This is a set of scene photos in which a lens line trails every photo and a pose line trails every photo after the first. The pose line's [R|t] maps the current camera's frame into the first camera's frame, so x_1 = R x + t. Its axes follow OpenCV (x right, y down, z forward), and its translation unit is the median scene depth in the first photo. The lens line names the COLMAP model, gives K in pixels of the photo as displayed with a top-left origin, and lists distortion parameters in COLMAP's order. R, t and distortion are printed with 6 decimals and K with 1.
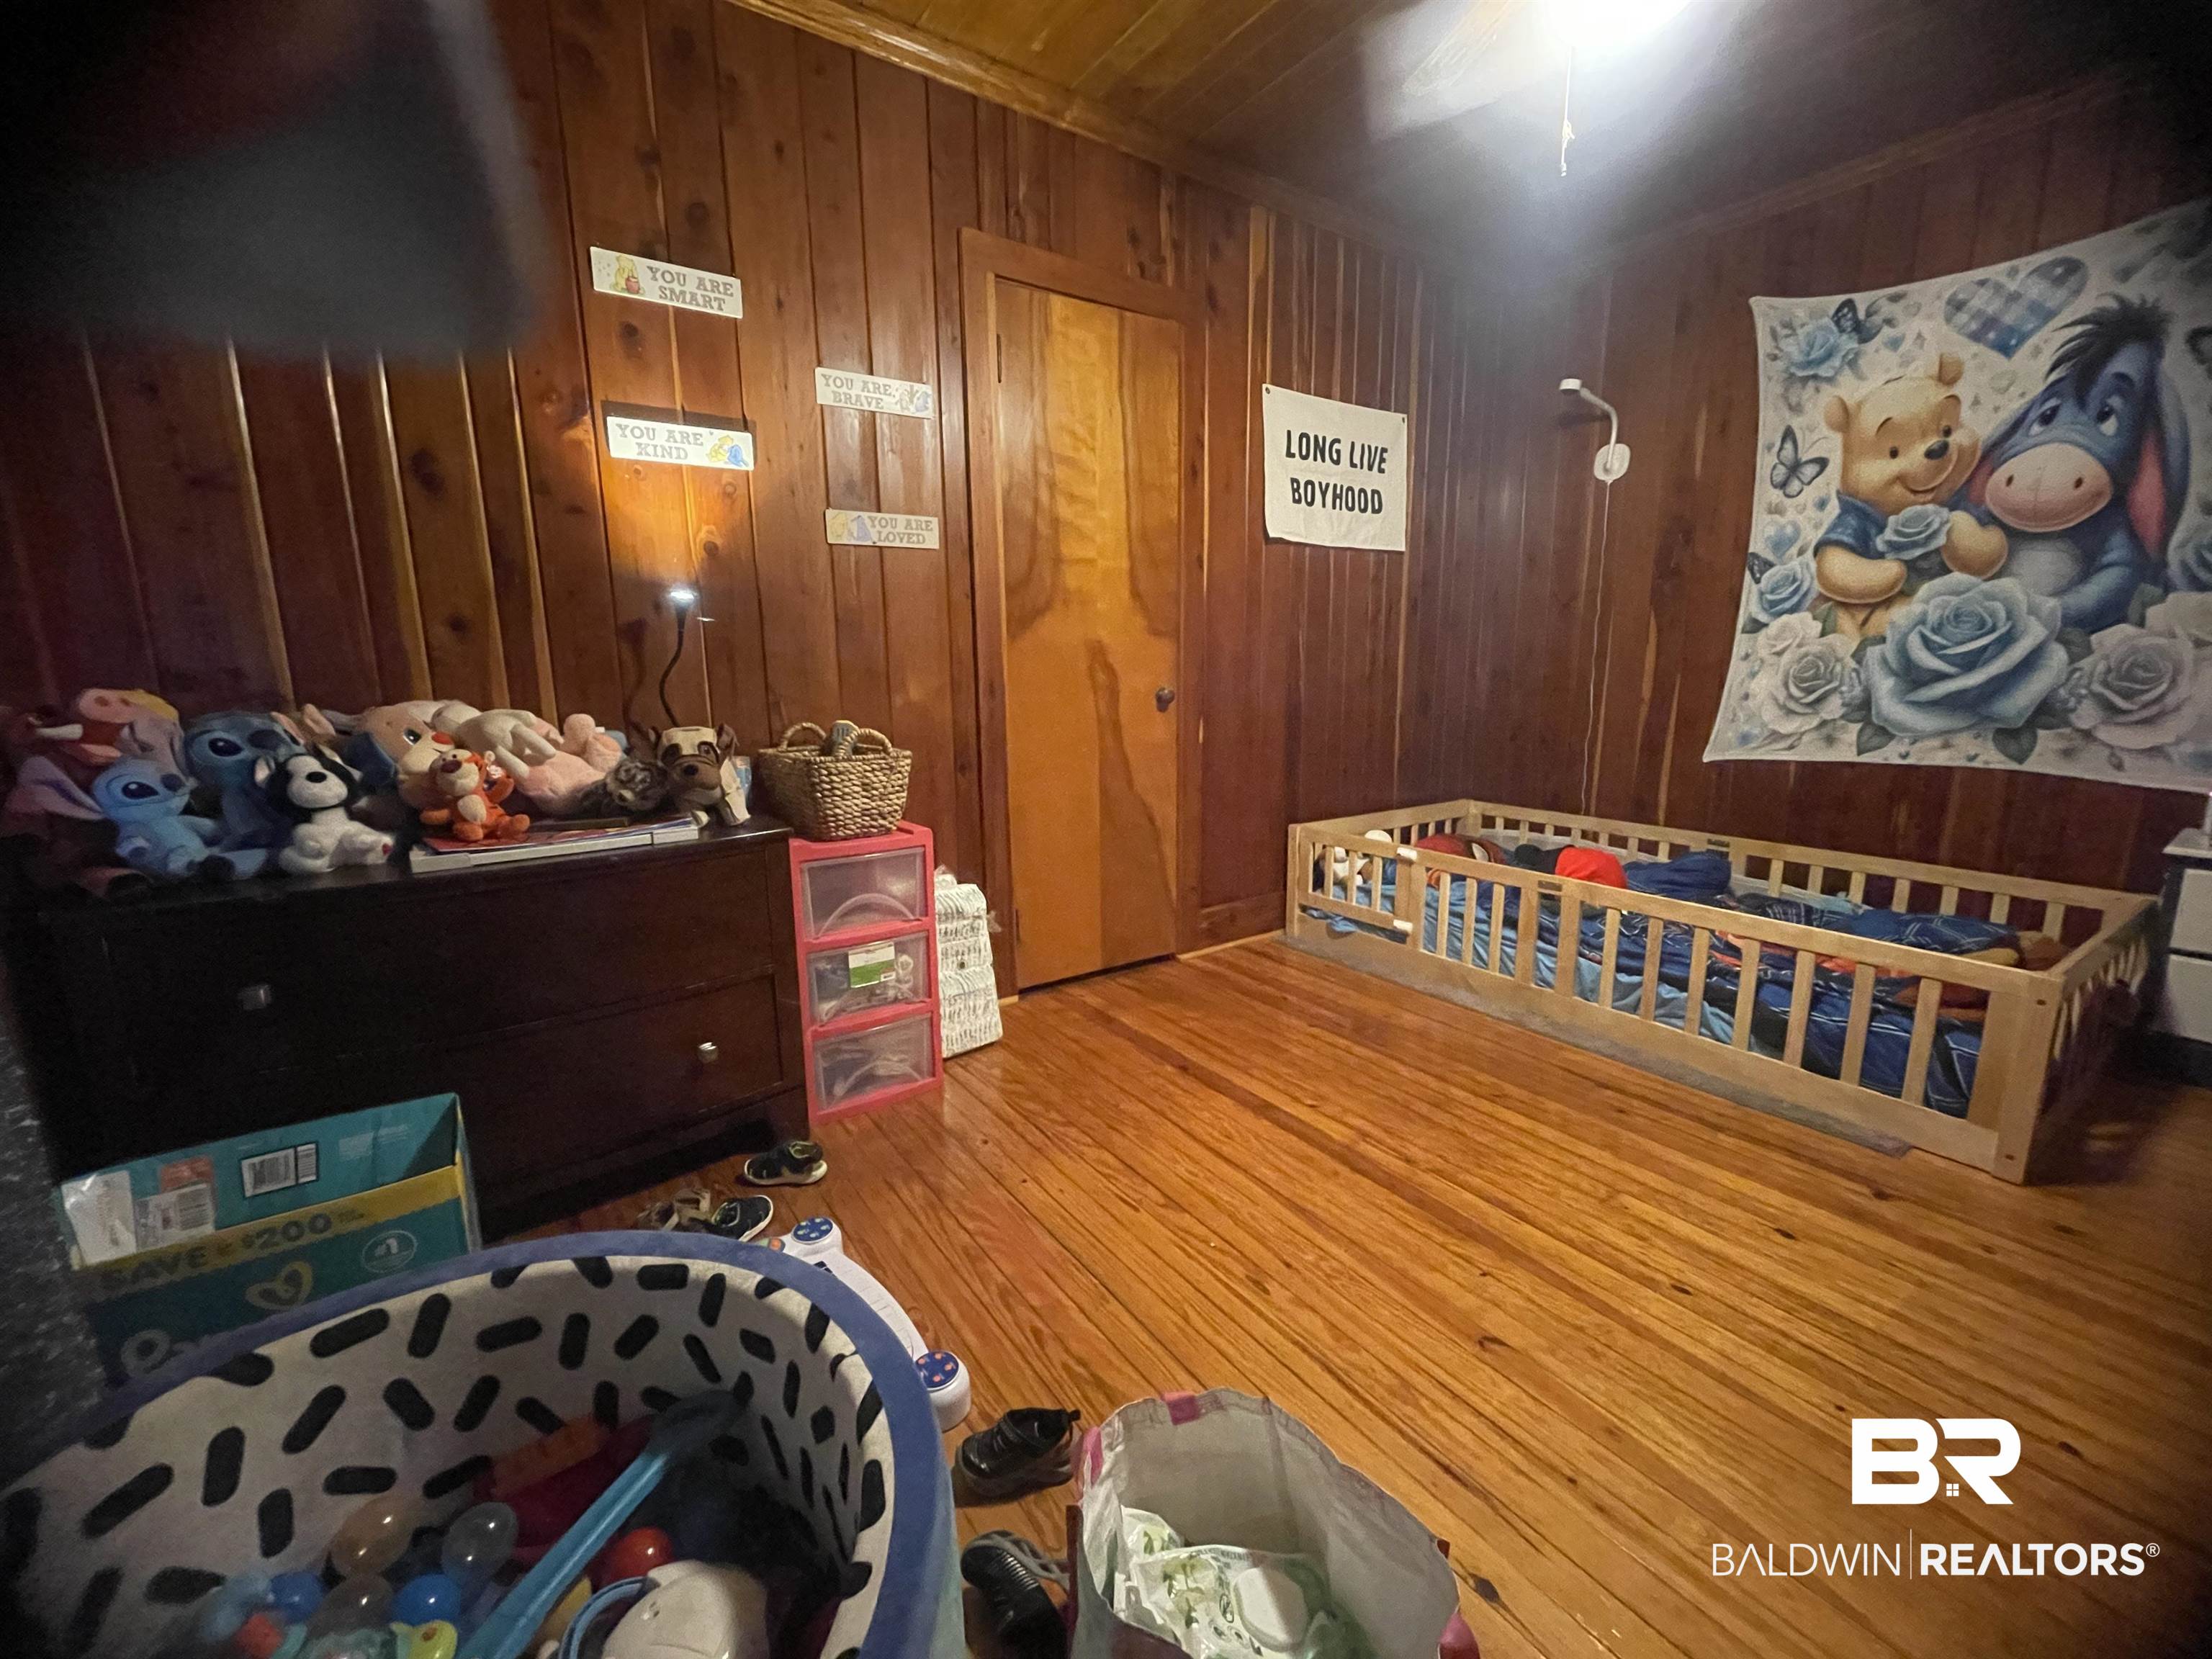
lens RADIAL K [[893.0, 0, 1095.3], [0, 893.0, 832.1], [0, 0, 1]] dist [-0.001636, -0.001331]
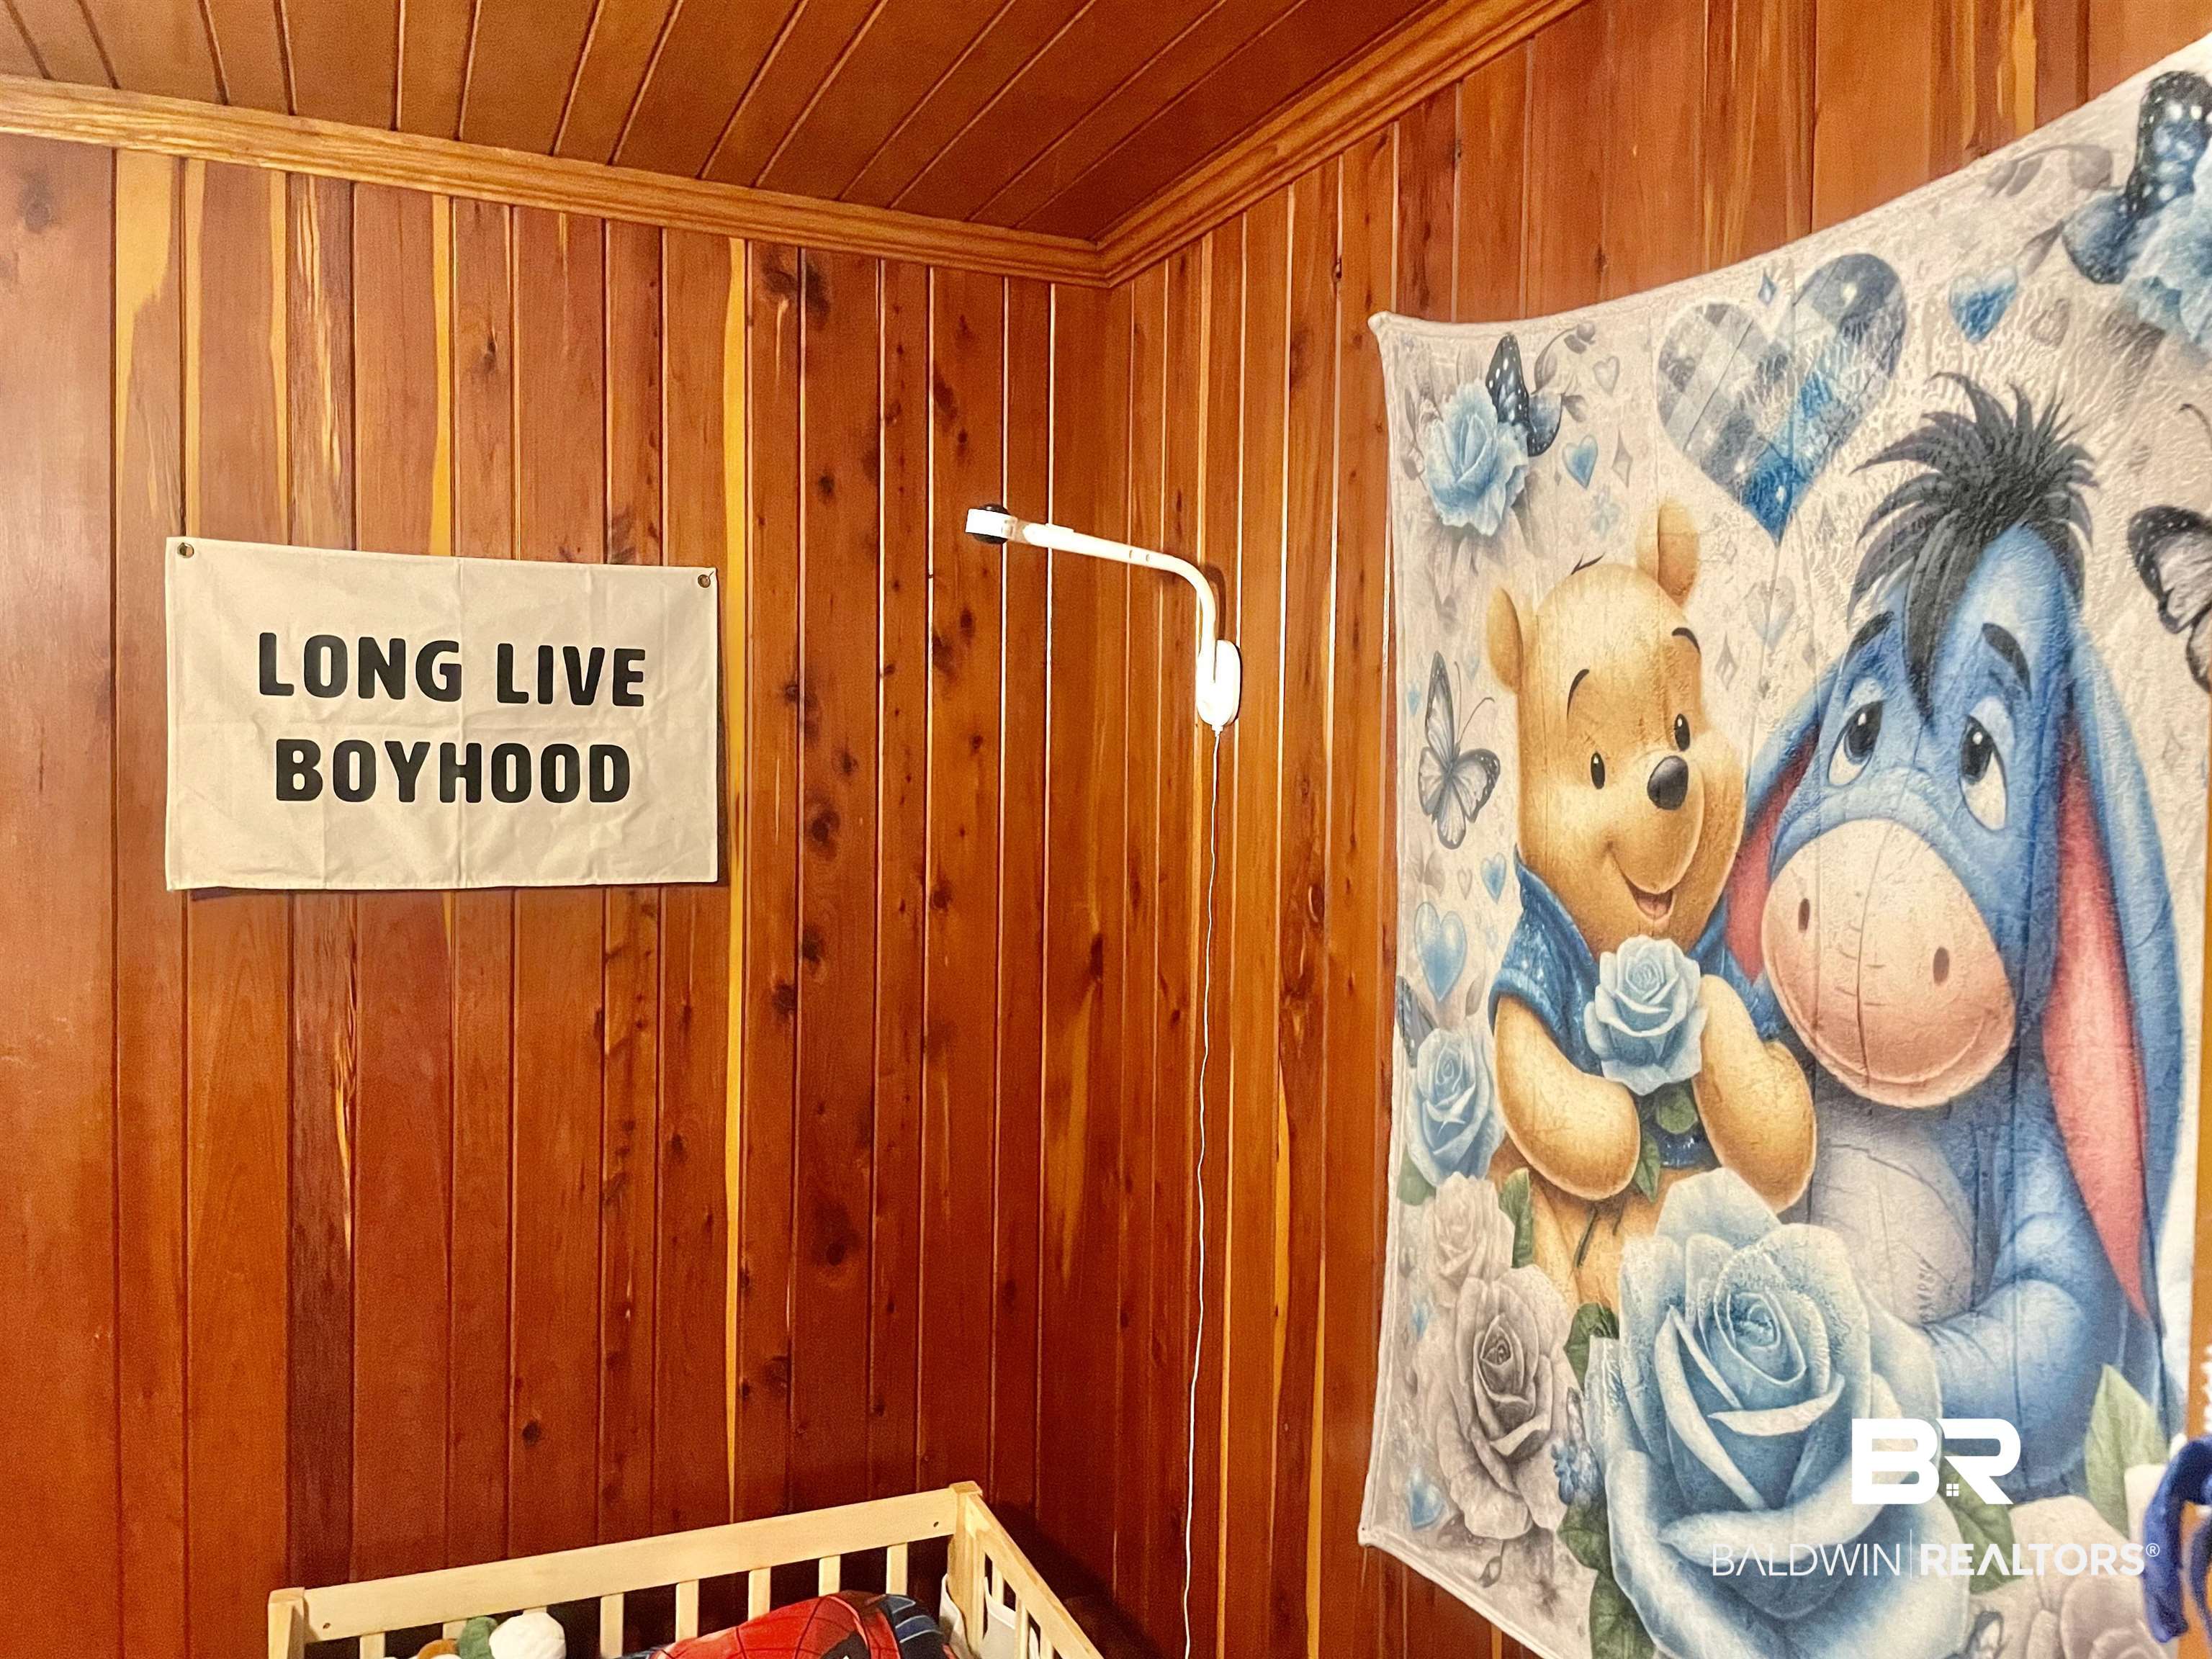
lens RADIAL K [[1668.5, 0, 1099.2], [0, 1668.5, 808.0], [0, 0, 1]] dist [0.086917, -0.107342]
pose [[0.982798, 0.031445, -0.181985, 0.809085], [-0.060215, 0.986108, -0.154804, -0.295316], [0.174589, 0.163099, 0.971039, 0.343767]]
